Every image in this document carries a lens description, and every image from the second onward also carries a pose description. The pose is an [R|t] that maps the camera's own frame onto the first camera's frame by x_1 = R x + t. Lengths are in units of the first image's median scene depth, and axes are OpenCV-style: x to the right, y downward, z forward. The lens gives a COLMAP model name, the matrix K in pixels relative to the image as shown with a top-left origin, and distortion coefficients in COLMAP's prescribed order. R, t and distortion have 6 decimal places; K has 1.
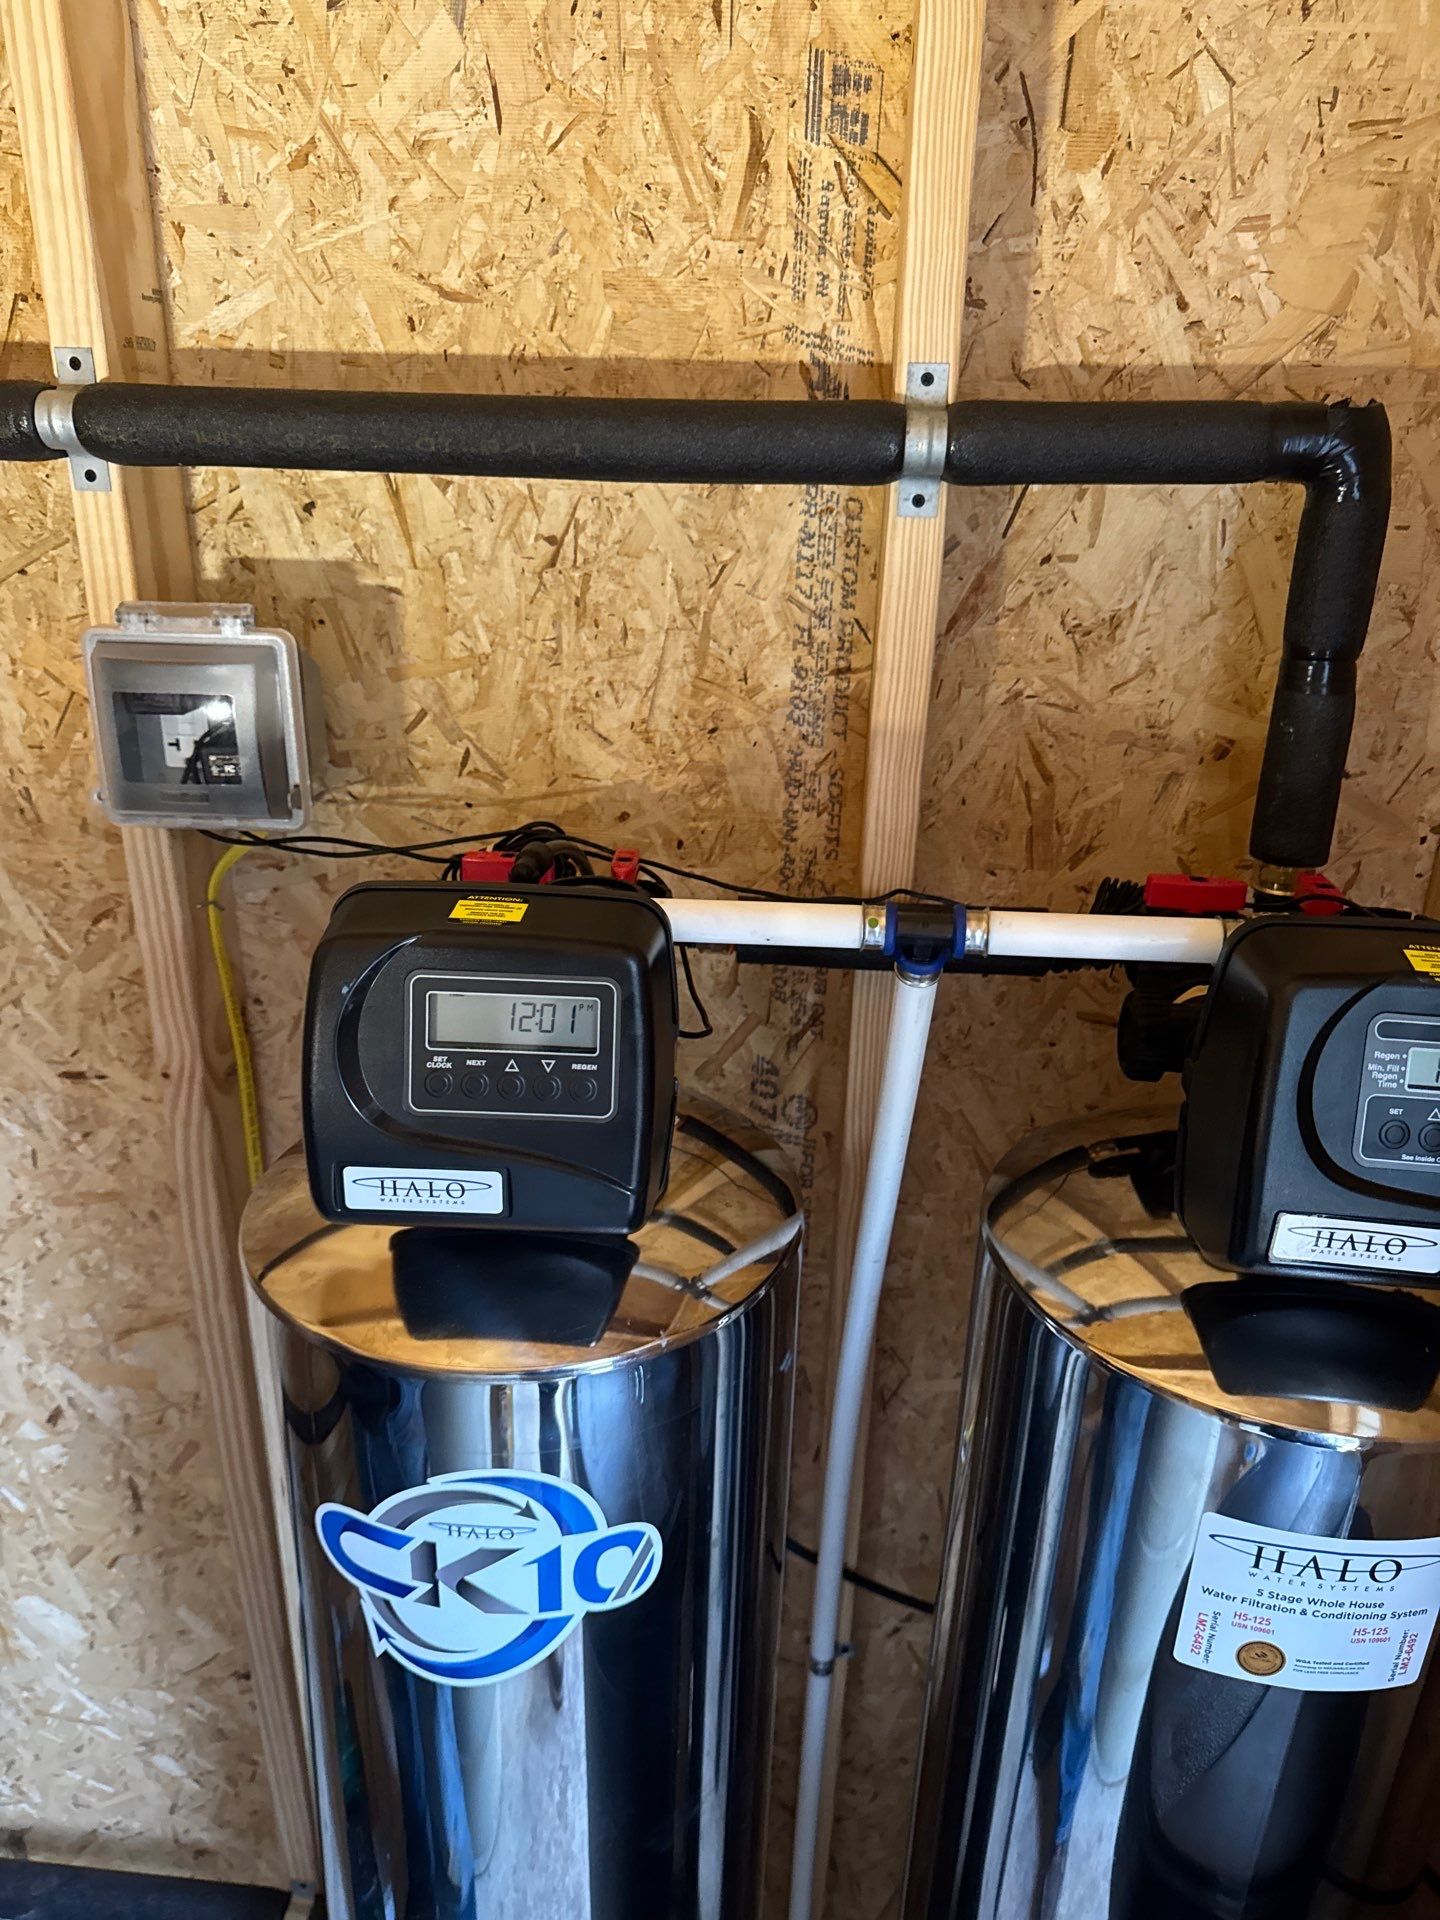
lens RADIAL K [[1358.2, 0, 726.5], [0, 1358.2, 957.5], [0, 0, 1]] dist [0.027570, -0.039125]
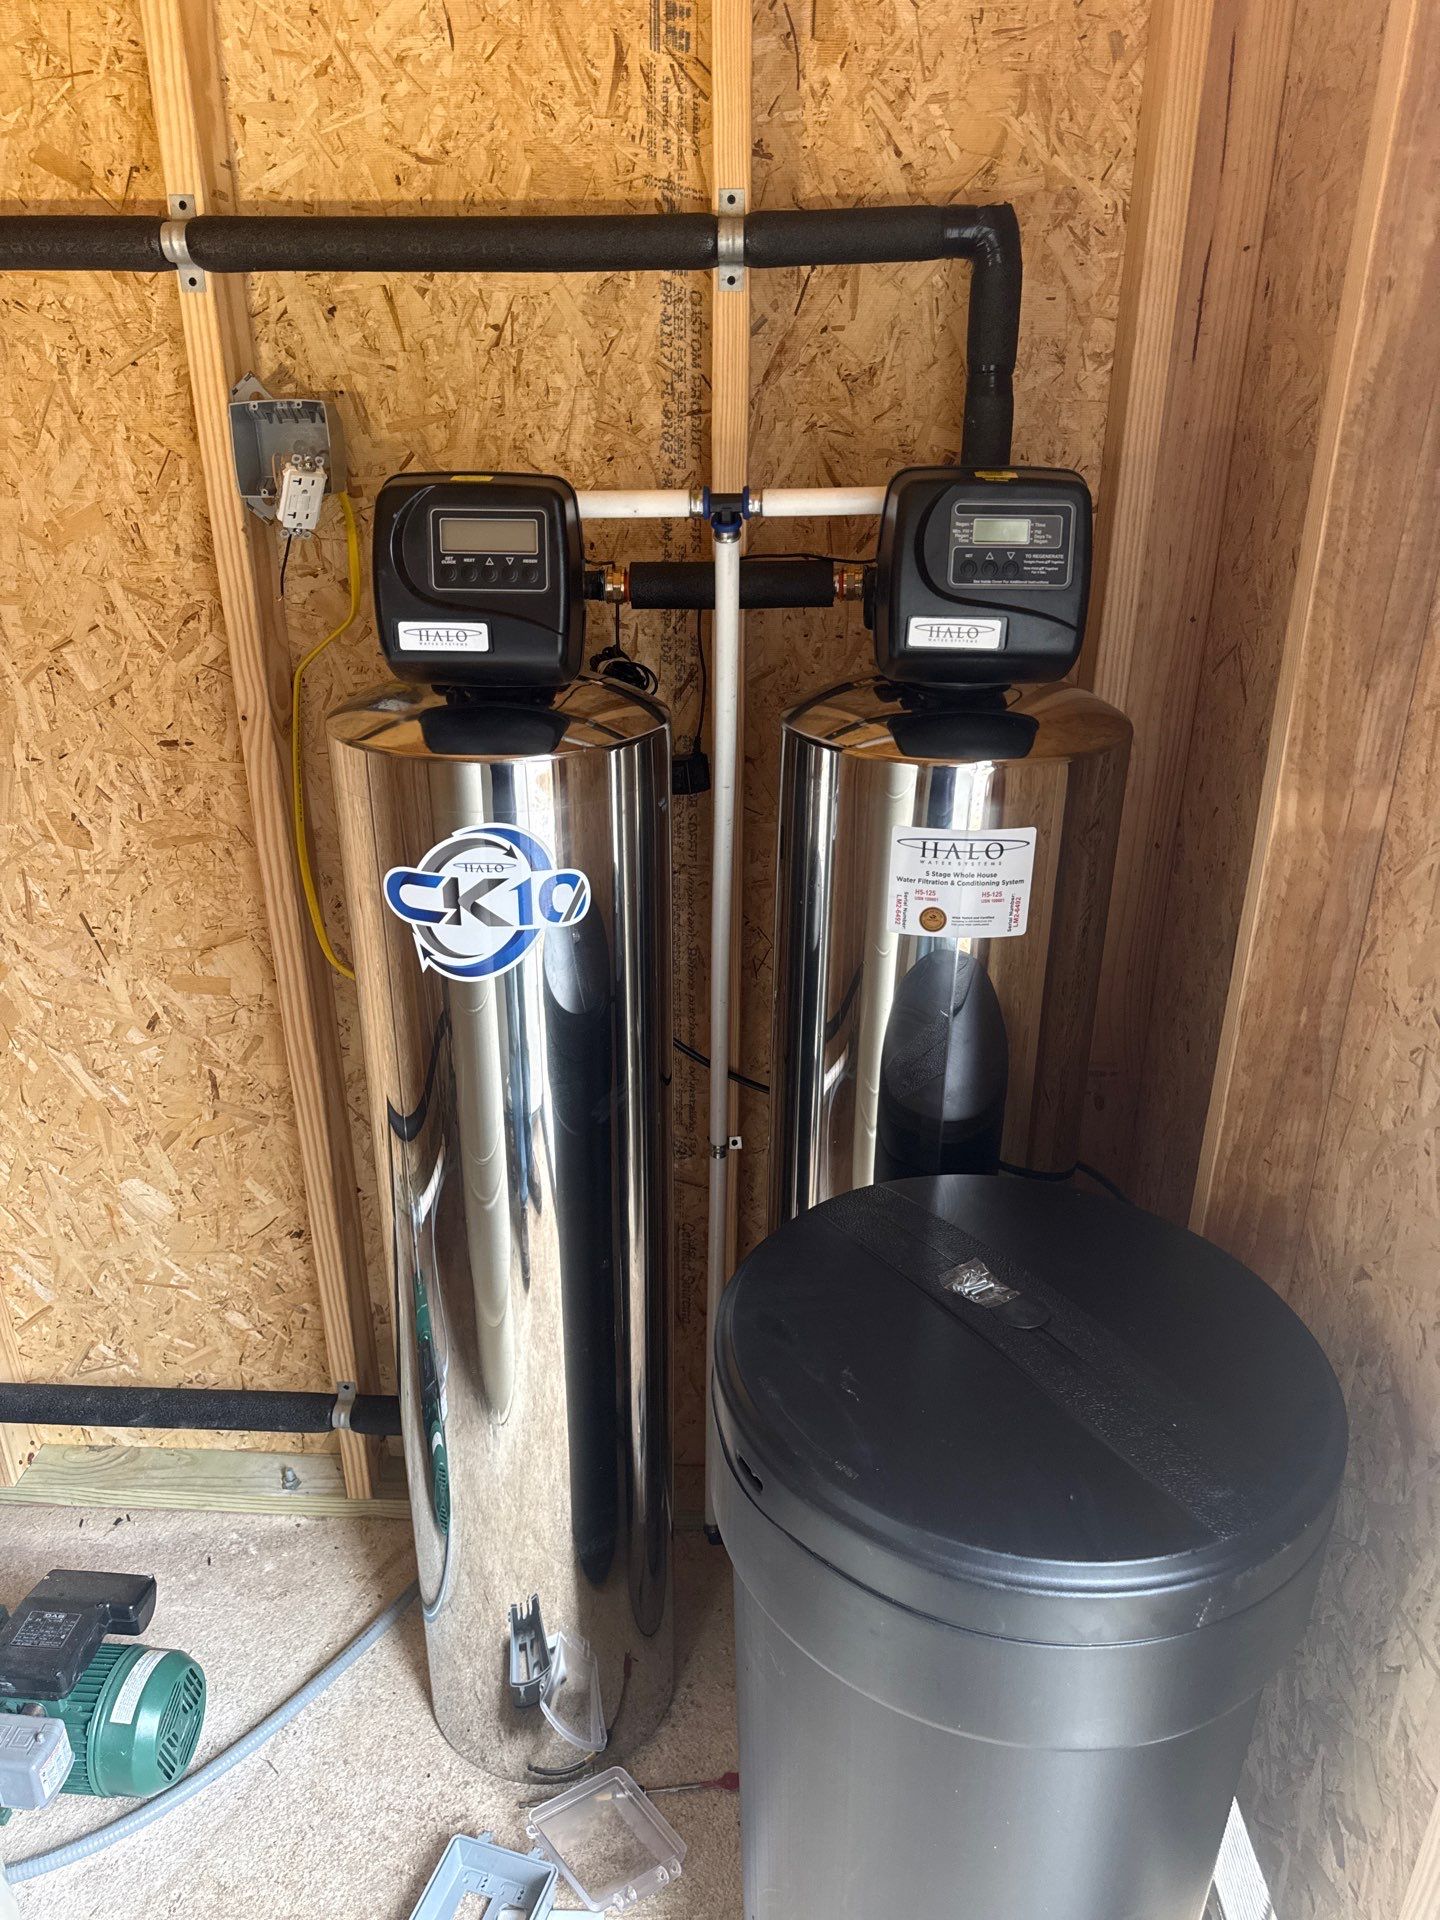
lens RADIAL K [[1358.2, 0, 711.7], [0, 1358.2, 950.6], [0, 0, 1]] dist [0.027570, -0.039125]
pose [[0.998859, -0.038603, 0.028110, 0.038636], [0.038145, 0.999133, 0.016650, 0.355329], [-0.028729, -0.015559, 0.999466, -0.504357]]
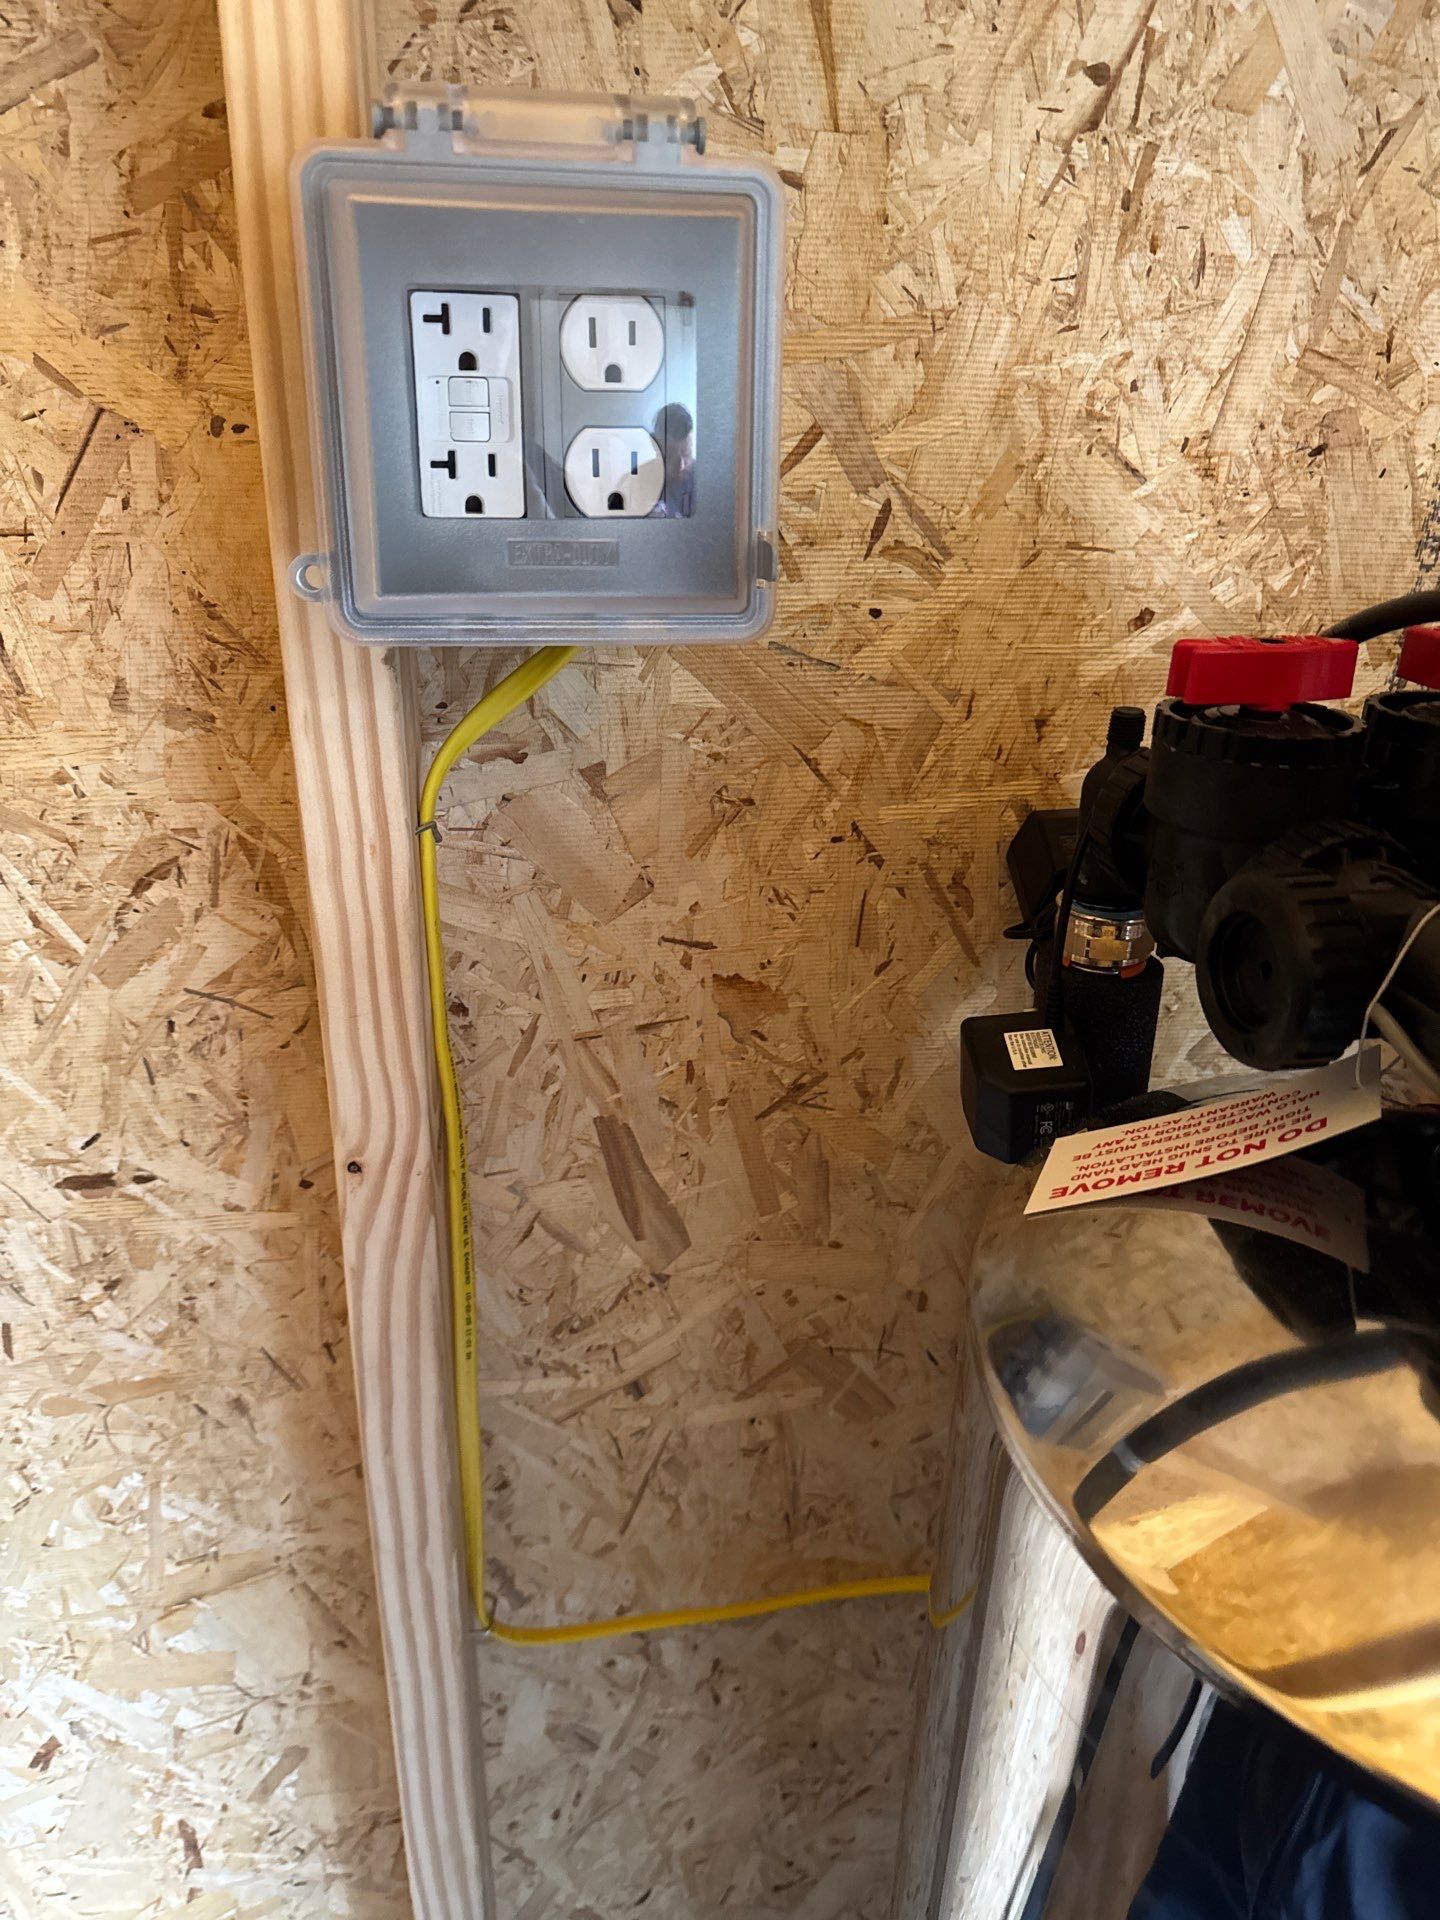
lens RADIAL K [[1358.2, 0, 720.3], [0, 1358.2, 948.5], [0, 0, 1]] dist [0.027570, -0.039125]
pose [[0.971749, -0.096073, 0.215580, -0.409979], [0.090667, 0.995271, 0.034847, -0.001216], [-0.217909, -0.014317, 0.975864, 0.504993]]
